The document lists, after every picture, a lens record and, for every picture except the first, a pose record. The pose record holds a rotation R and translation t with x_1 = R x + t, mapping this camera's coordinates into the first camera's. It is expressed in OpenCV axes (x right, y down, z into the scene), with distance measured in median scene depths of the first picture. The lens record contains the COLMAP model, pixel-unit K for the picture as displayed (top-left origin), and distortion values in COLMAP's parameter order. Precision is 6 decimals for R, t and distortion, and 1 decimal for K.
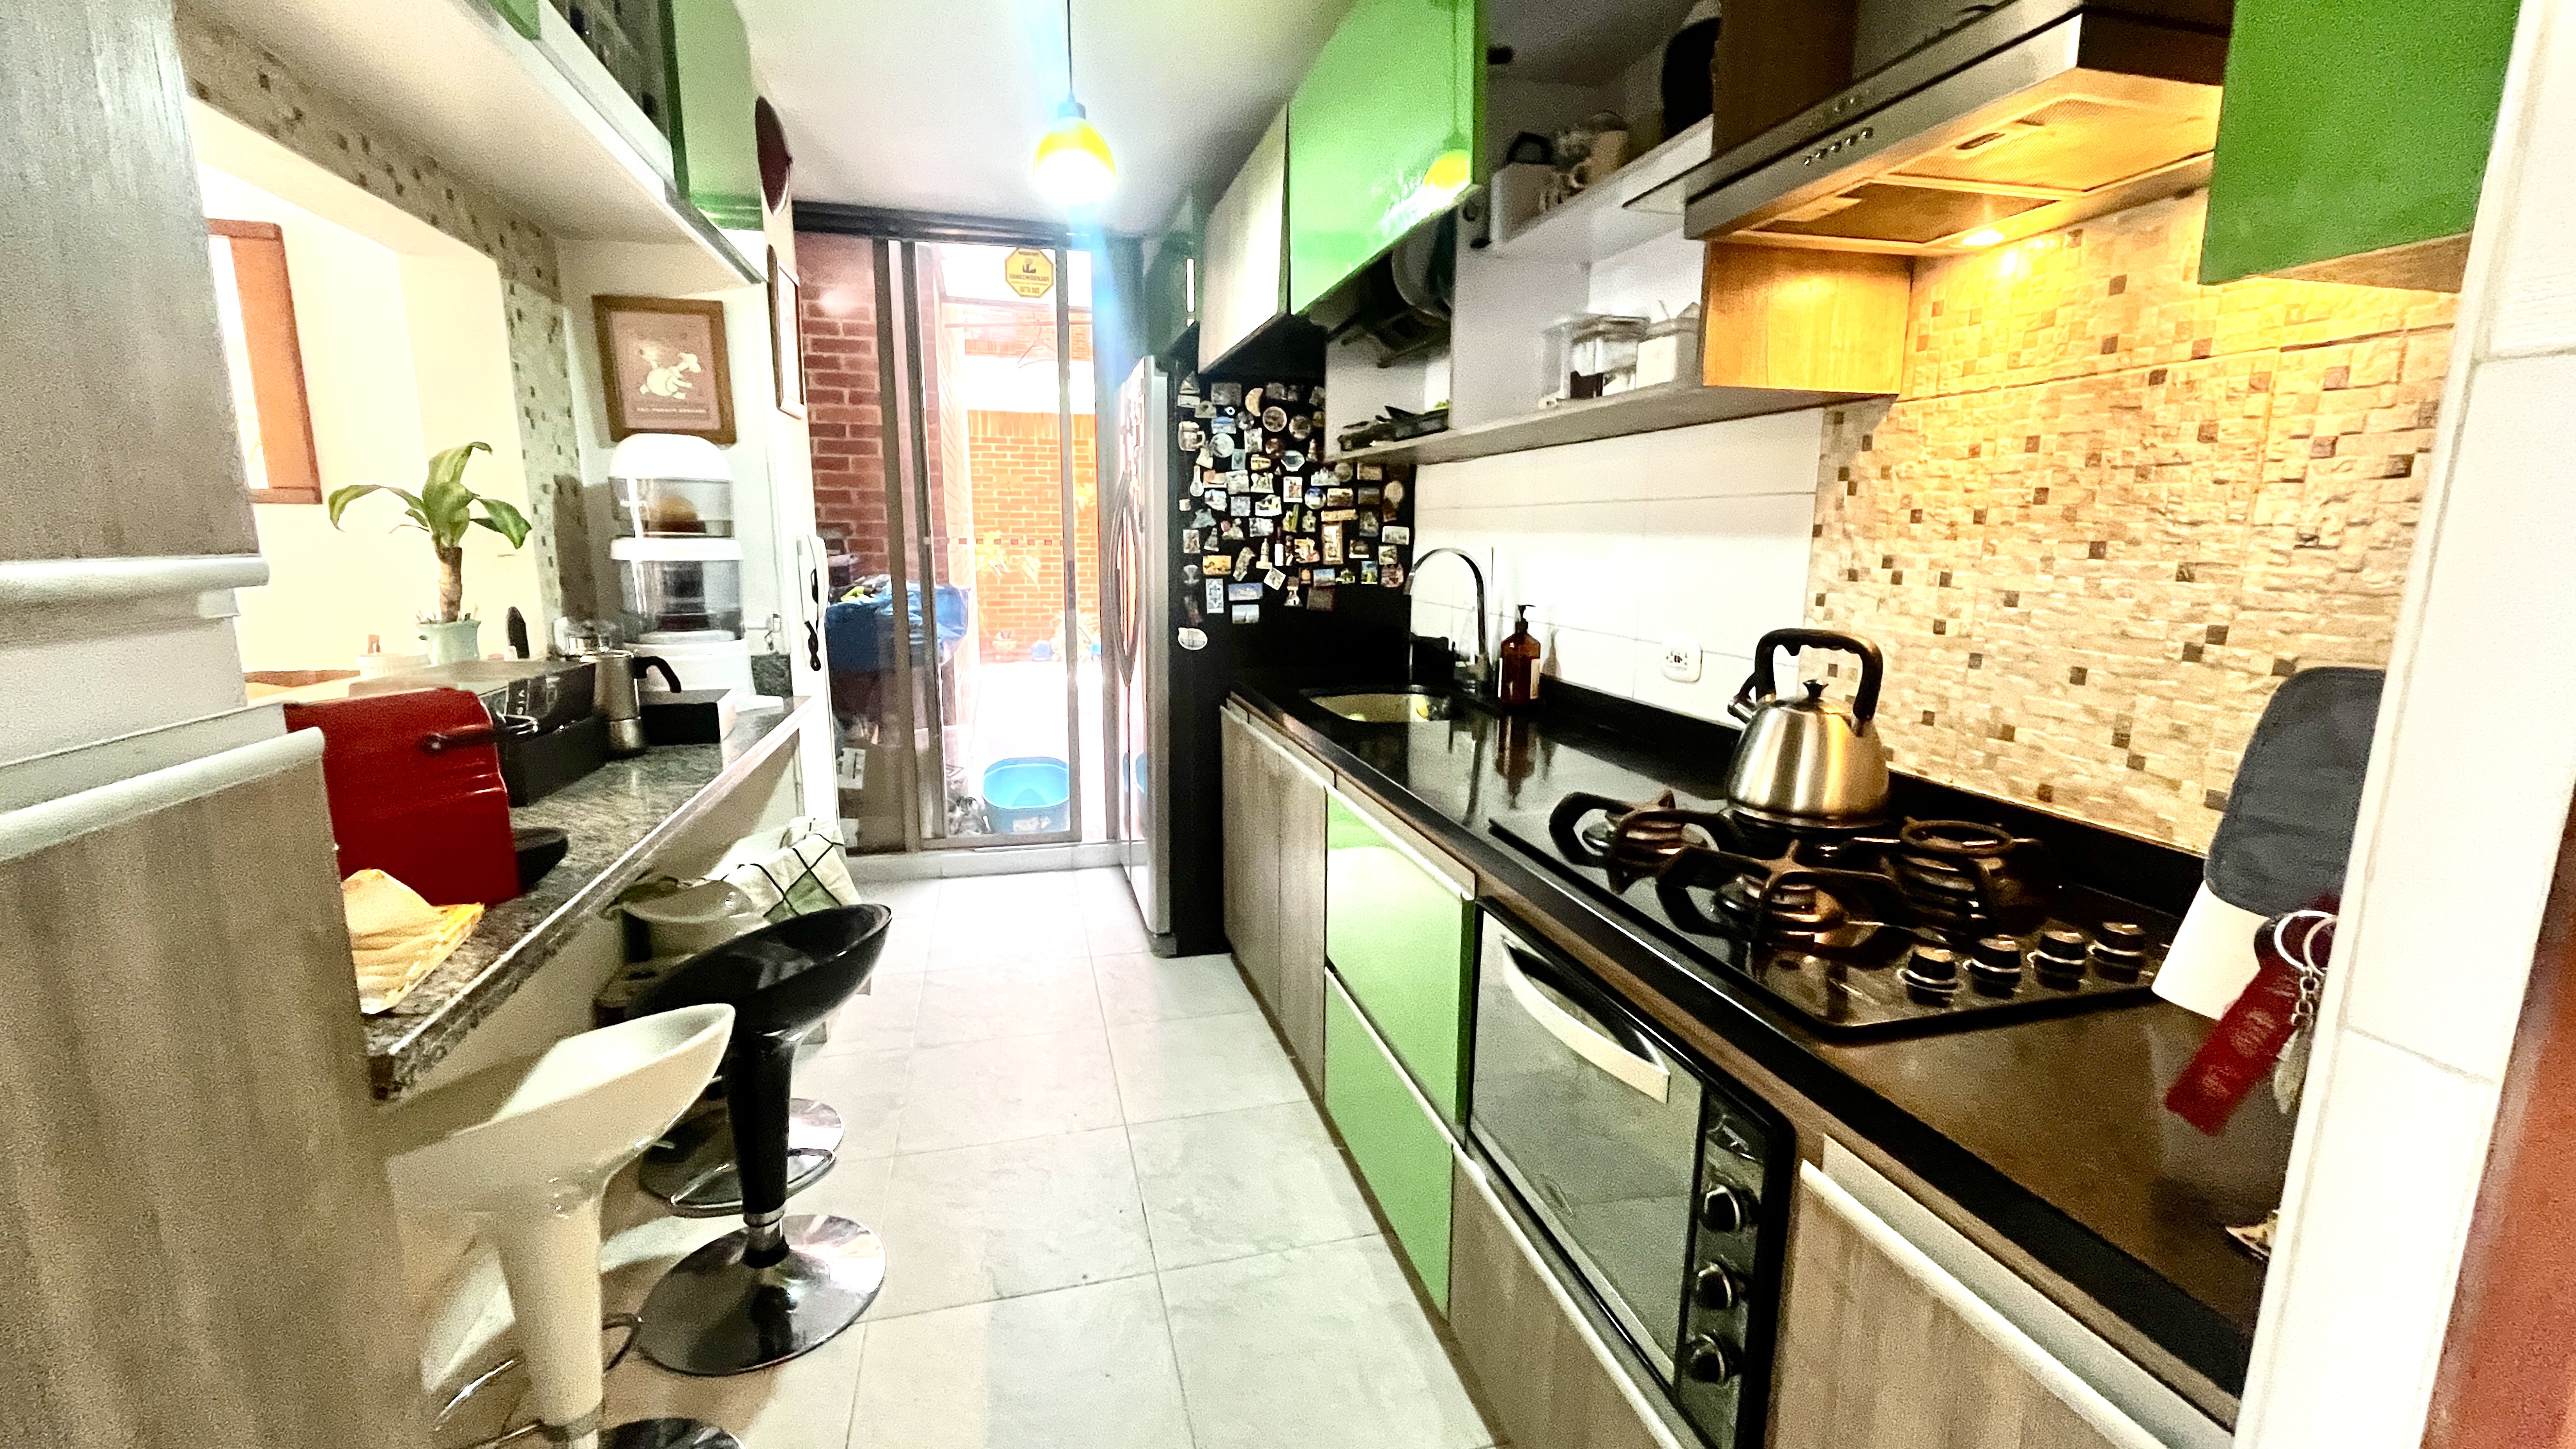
lens RADIAL K [[1052.4, 0, 1286.5], [0, 1052.4, 726.4], [0, 0, 1]] dist [-0.002736, -0.000317]
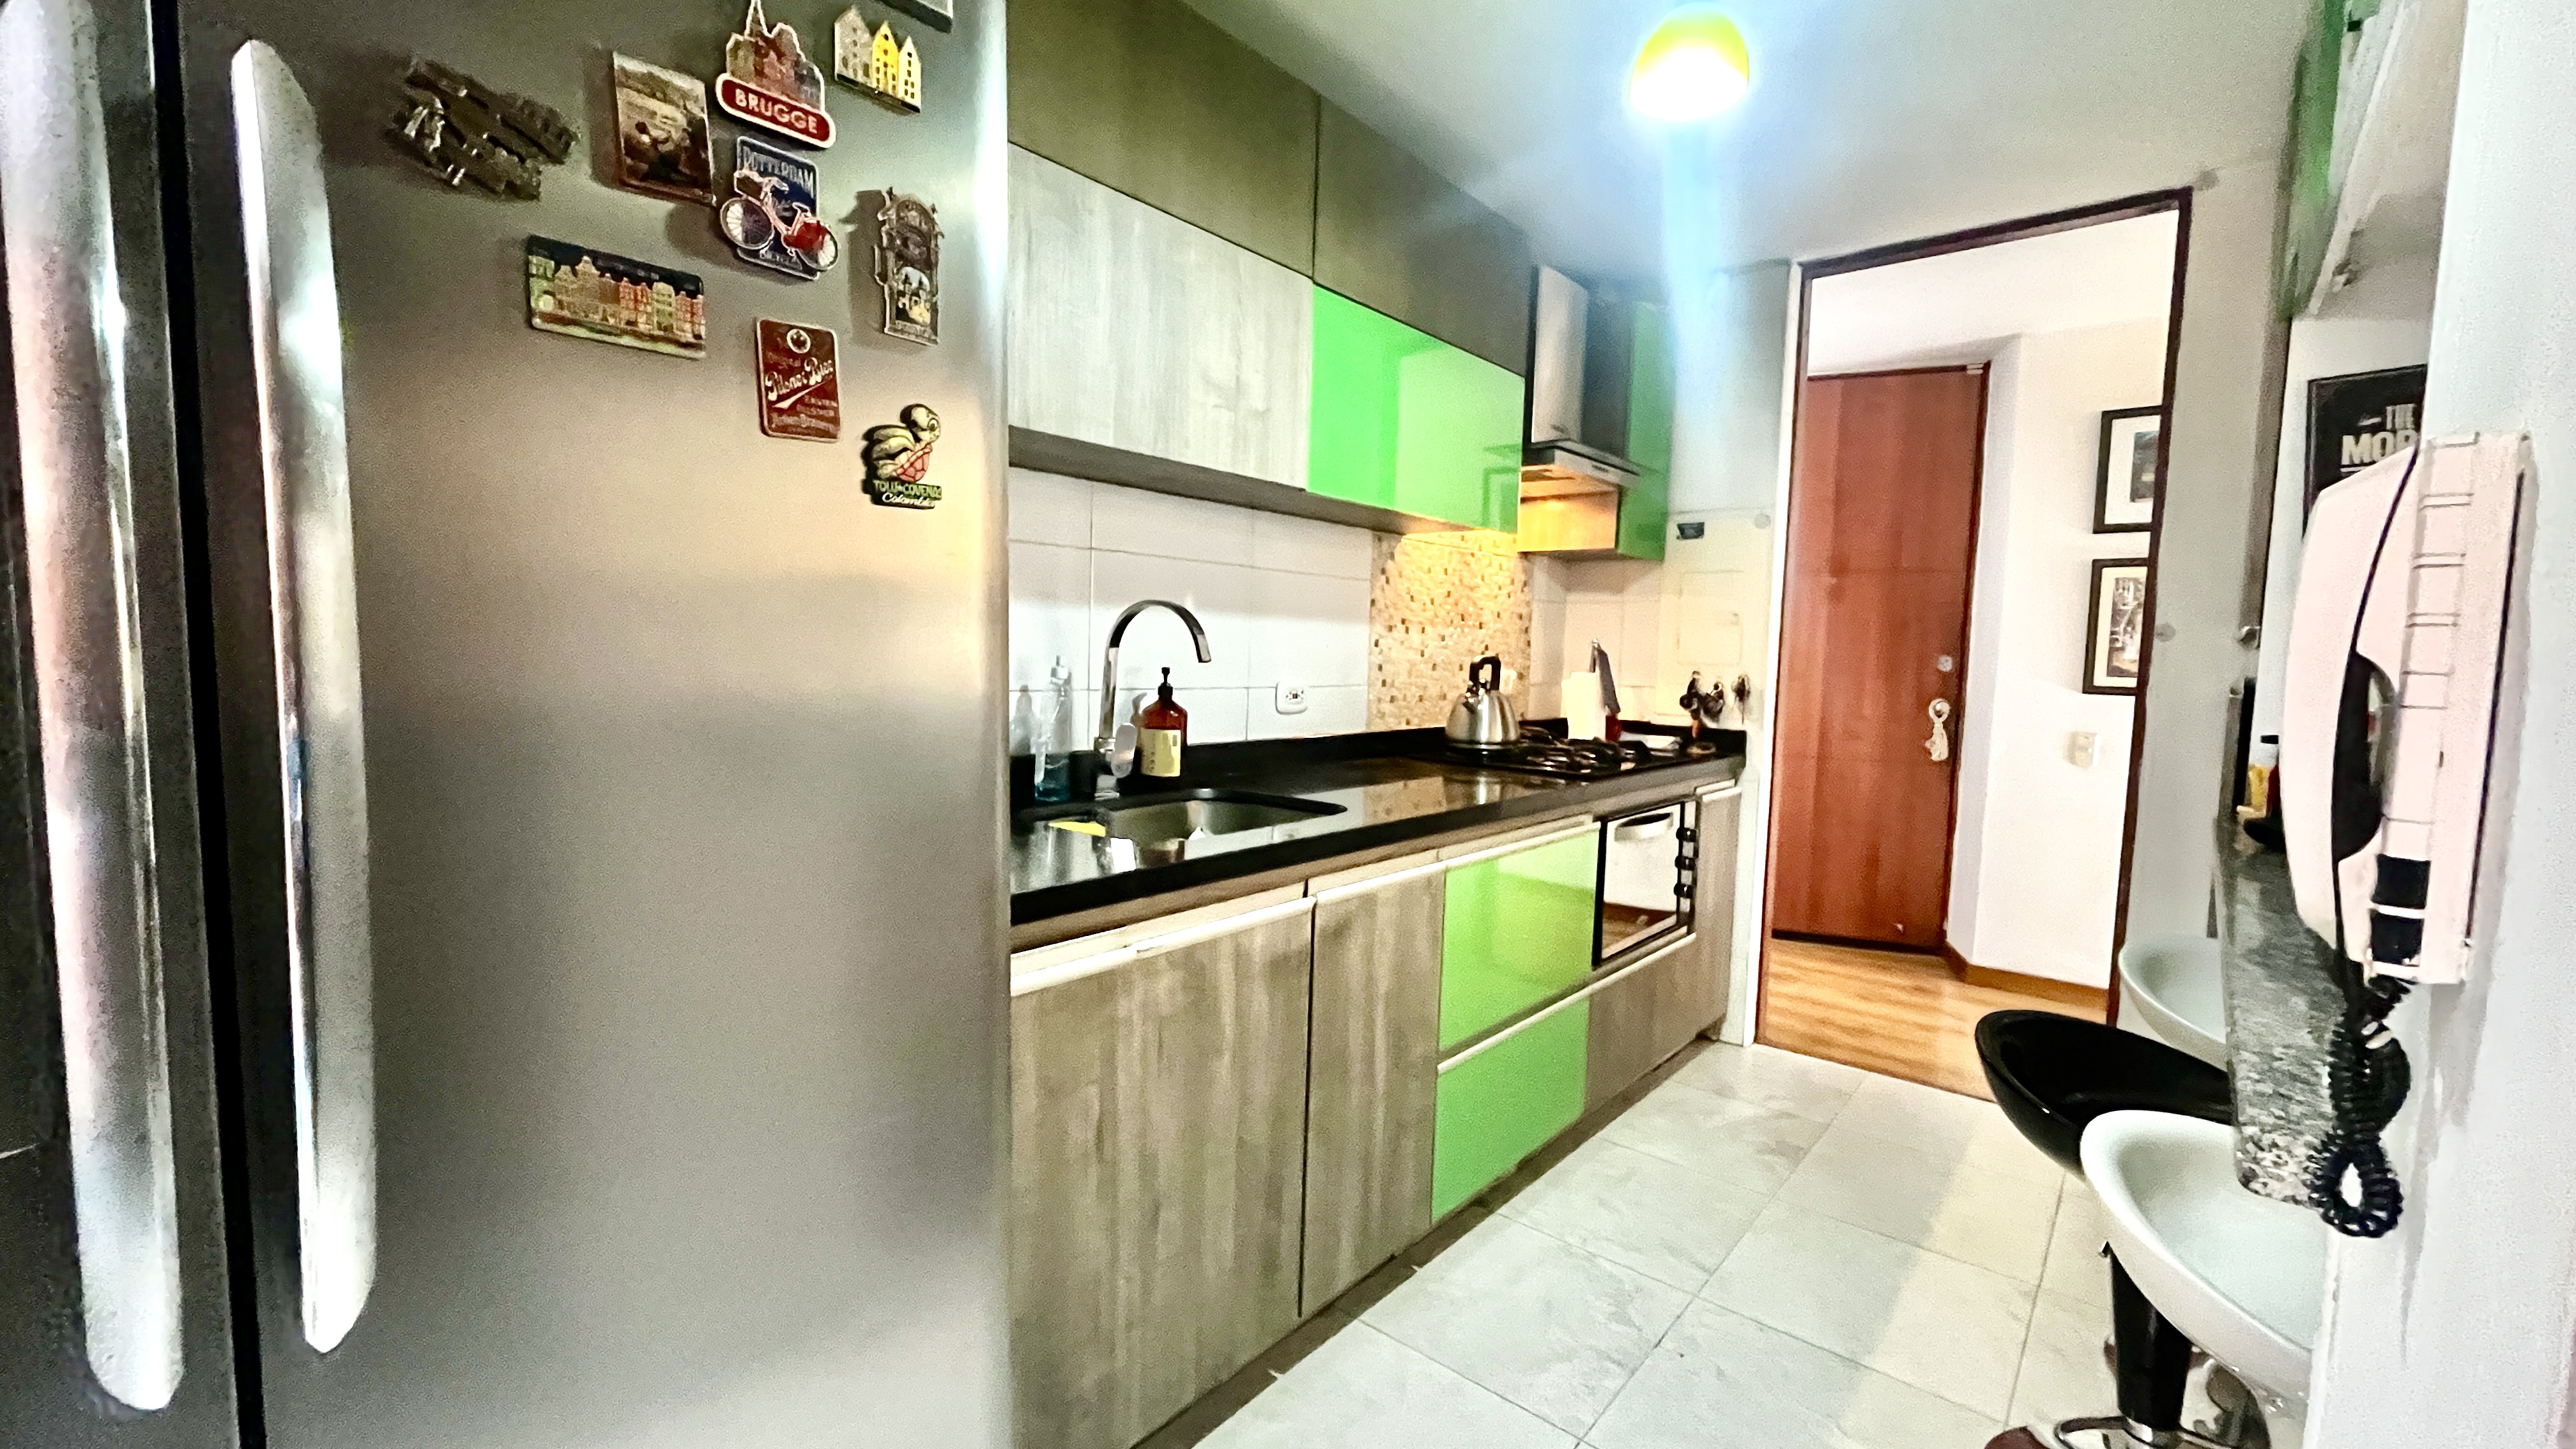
lens RADIAL K [[1052.4, 0, 1292.5], [0, 1052.4, 727.8], [0, 0, 1]] dist [-0.002736, -0.000317]
pose [[-0.572644, -0.086052, 0.815276, -0.895987], [0.117977, 0.975474, 0.185827, -0.353543], [-0.811271, 0.202596, -0.548447, 2.293280]]
